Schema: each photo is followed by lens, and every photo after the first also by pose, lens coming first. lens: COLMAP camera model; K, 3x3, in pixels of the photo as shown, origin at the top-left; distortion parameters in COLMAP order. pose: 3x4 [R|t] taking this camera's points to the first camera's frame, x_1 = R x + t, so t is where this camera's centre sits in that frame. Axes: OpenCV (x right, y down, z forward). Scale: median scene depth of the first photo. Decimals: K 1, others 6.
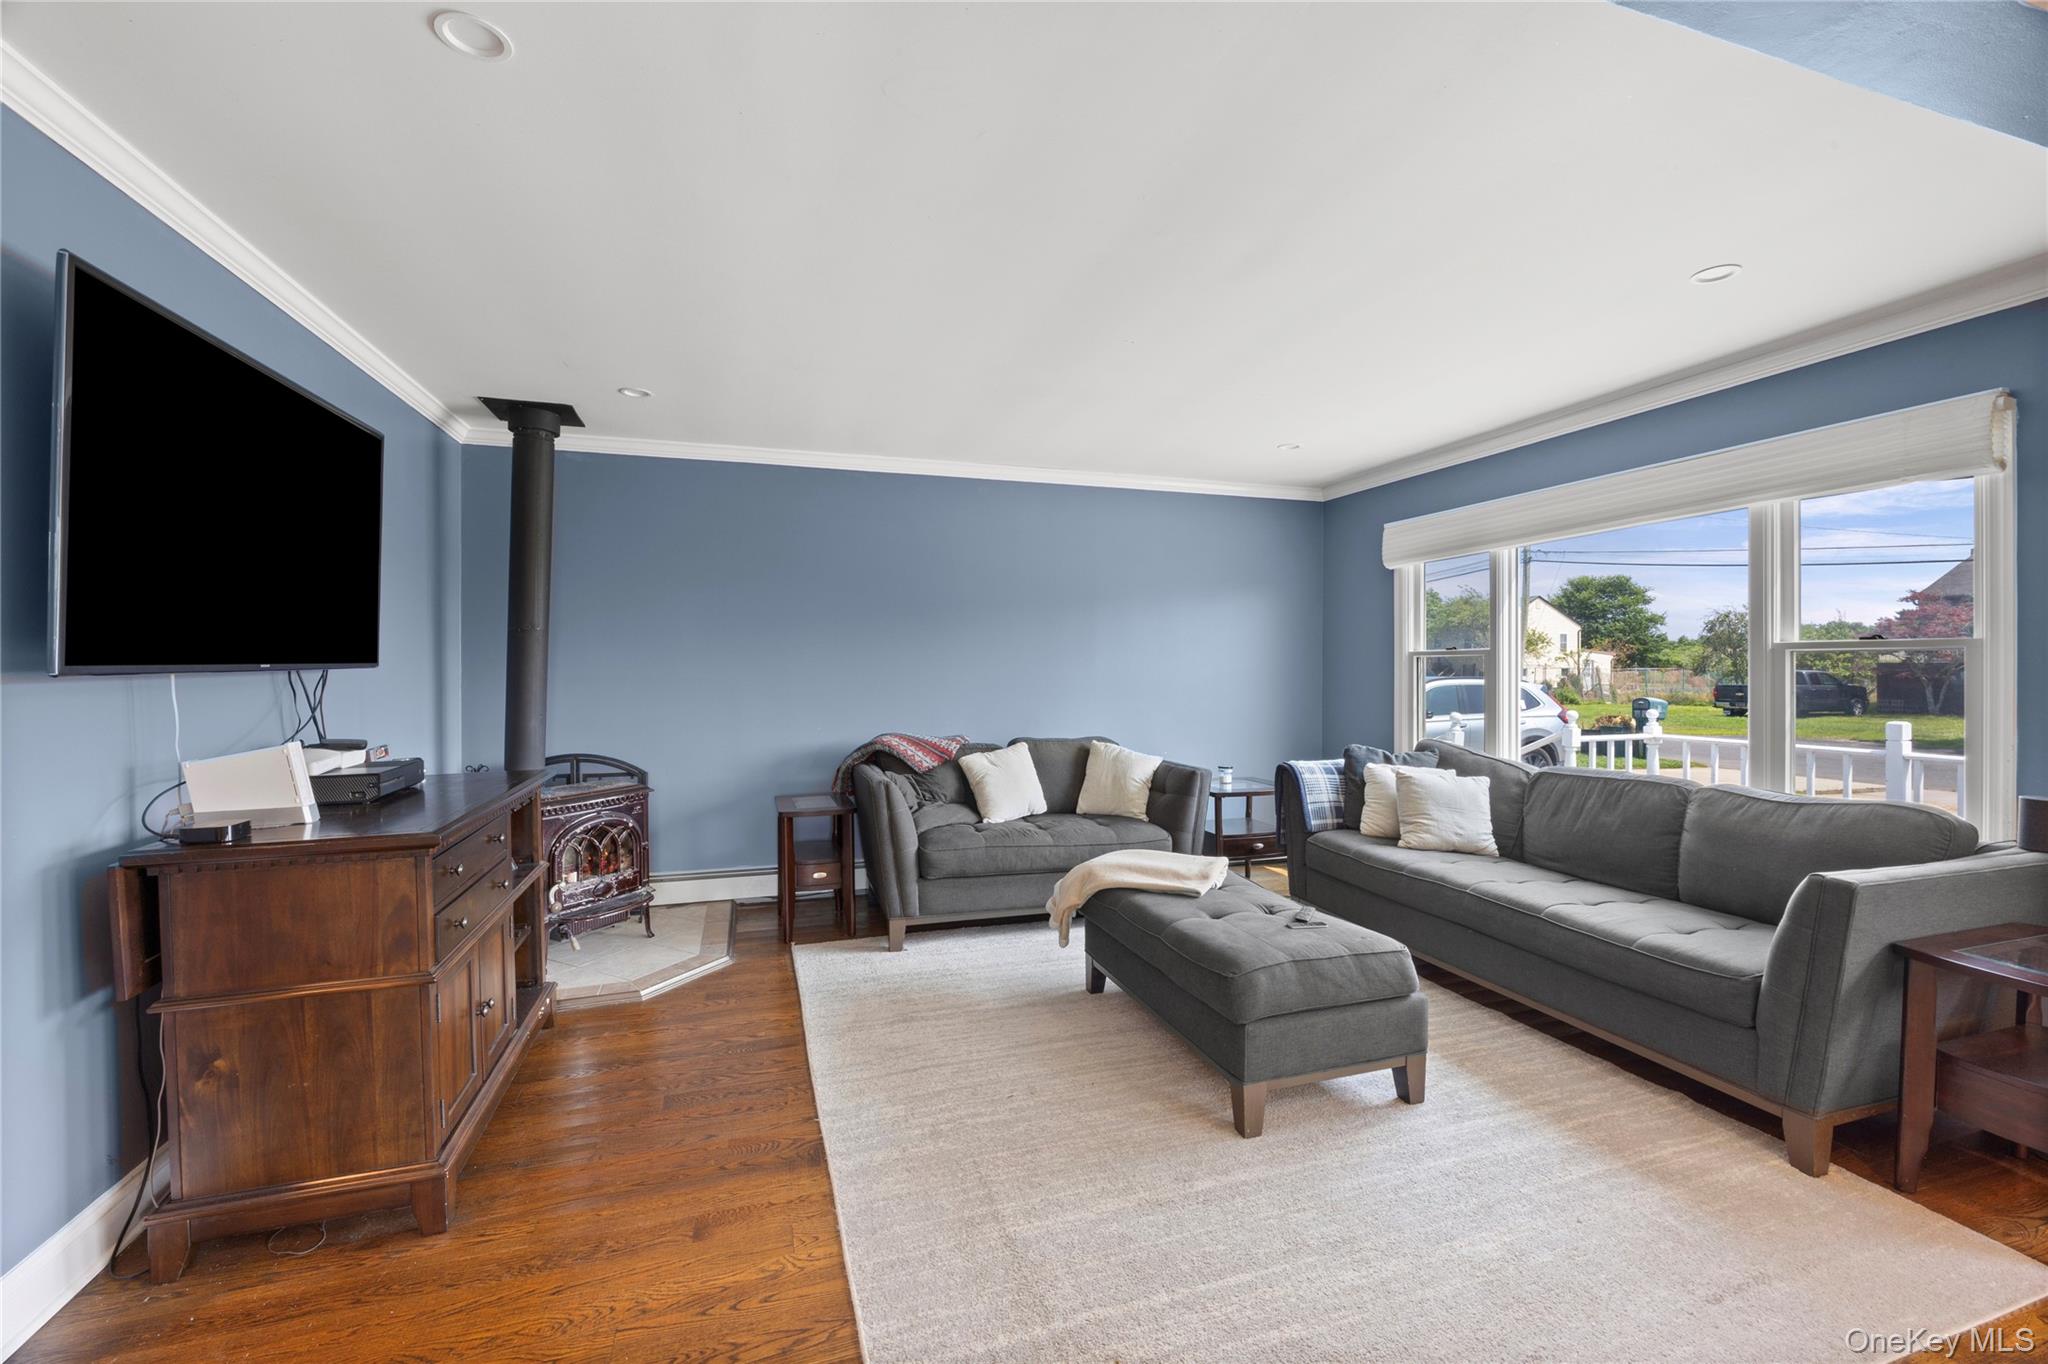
lens RADIAL K [[852.7, 0, 1025.8], [0, 852.7, 668.6], [0, 0, 1]] dist [-0.012953, 0.000087]
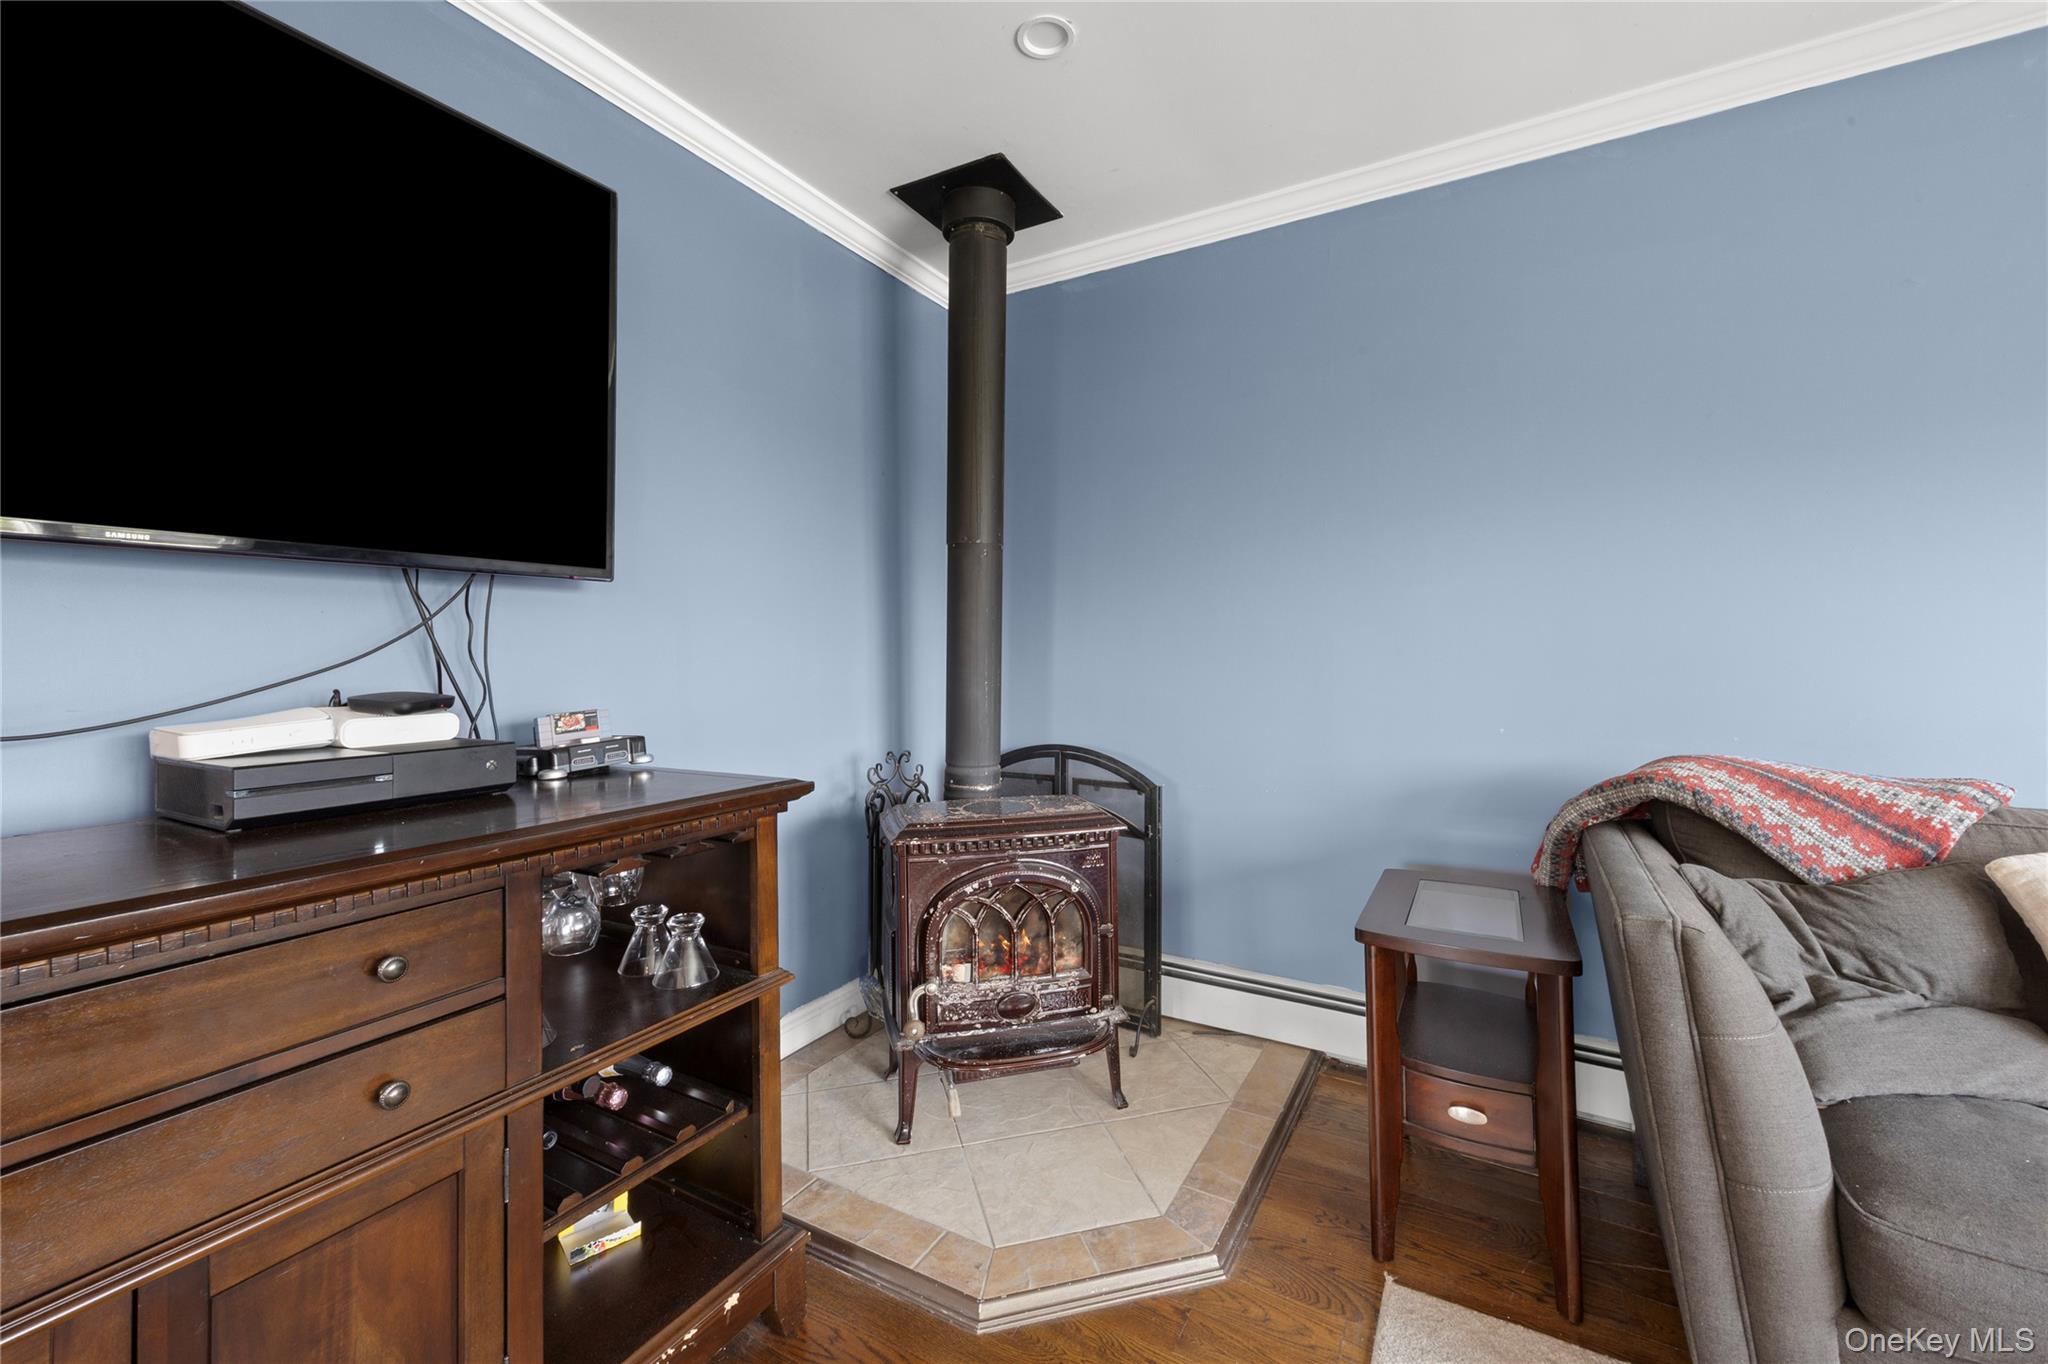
lens RADIAL K [[823.0, 0, 1023.5], [0, 823.0, 645.1], [0, 0, 1]] dist [0.000278, 0.000147]
pose [[0.665388, -0.008882, -0.746445, -0.103459], [-0.003189, 0.999886, -0.014741, 0.039721], [0.746491, 0.012189, 0.665284, 0.643977]]
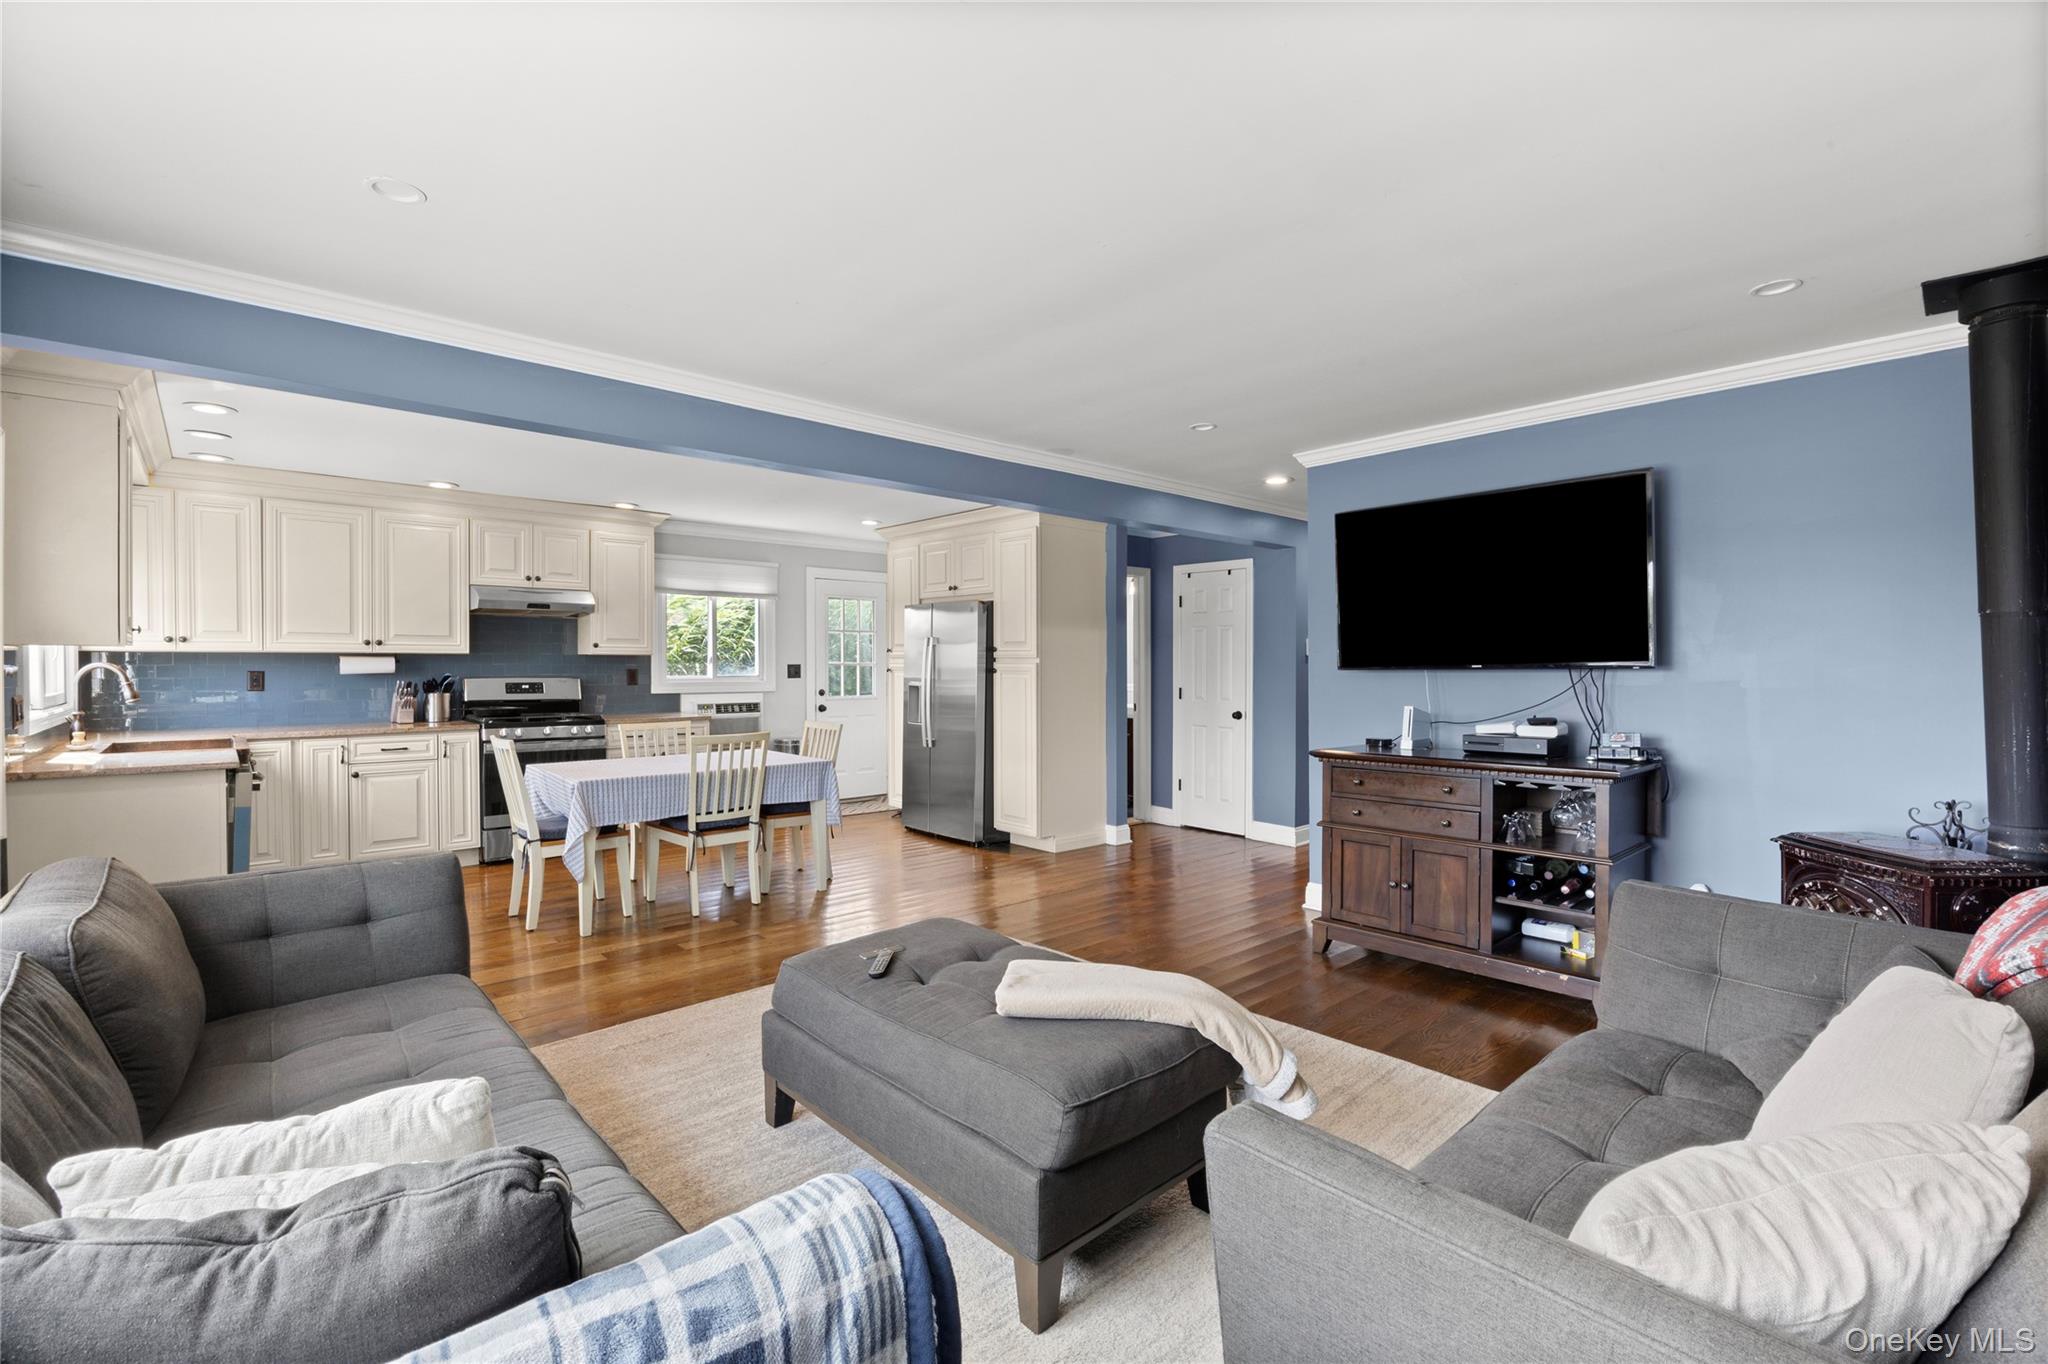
lens RADIAL K [[896.5, 0, 1017.7], [0, 896.5, 674.6], [0, 0, 1]] dist [-0.013451, 0.000295]
pose [[-0.911944, 0.006782, -0.410258, 0.420708], [0.001510, 0.999912, 0.013174, -0.007769], [0.410311, 0.011394, -0.911874, 1.365959]]
